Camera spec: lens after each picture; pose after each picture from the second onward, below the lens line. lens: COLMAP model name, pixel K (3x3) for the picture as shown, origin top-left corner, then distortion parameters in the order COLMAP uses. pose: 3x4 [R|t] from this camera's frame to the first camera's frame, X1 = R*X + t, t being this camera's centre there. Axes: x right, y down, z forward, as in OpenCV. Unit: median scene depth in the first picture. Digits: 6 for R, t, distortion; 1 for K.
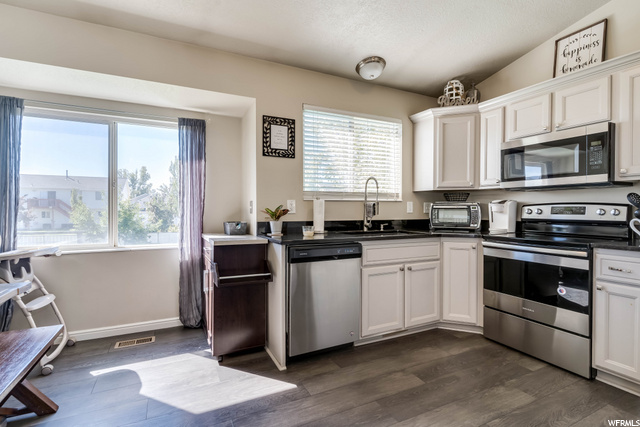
lens RADIAL K [[306.2, 0, 317.8], [0, 306.2, 212.4], [0, 0, 1]] dist [0.000655, -0.000548]
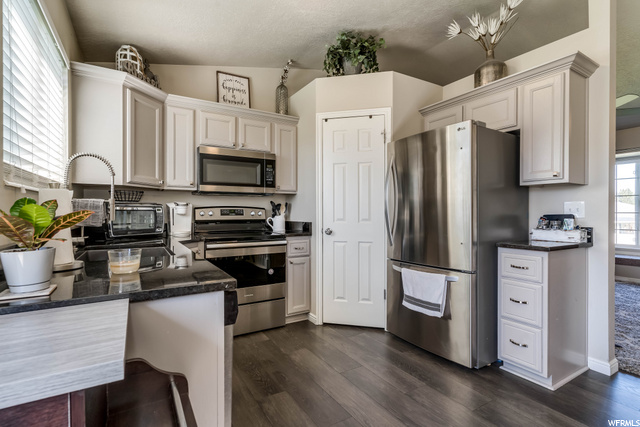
lens RADIAL K [[306.2, 0, 317.5], [0, 306.2, 213.4], [0, 0, 1]] dist [0.000655, -0.000548]
pose [[-0.077543, -0.007335, 0.996962, -0.397099], [0.010529, 0.999911, 0.008175, -0.007518], [-0.996933, 0.011131, -0.077459, 0.621894]]
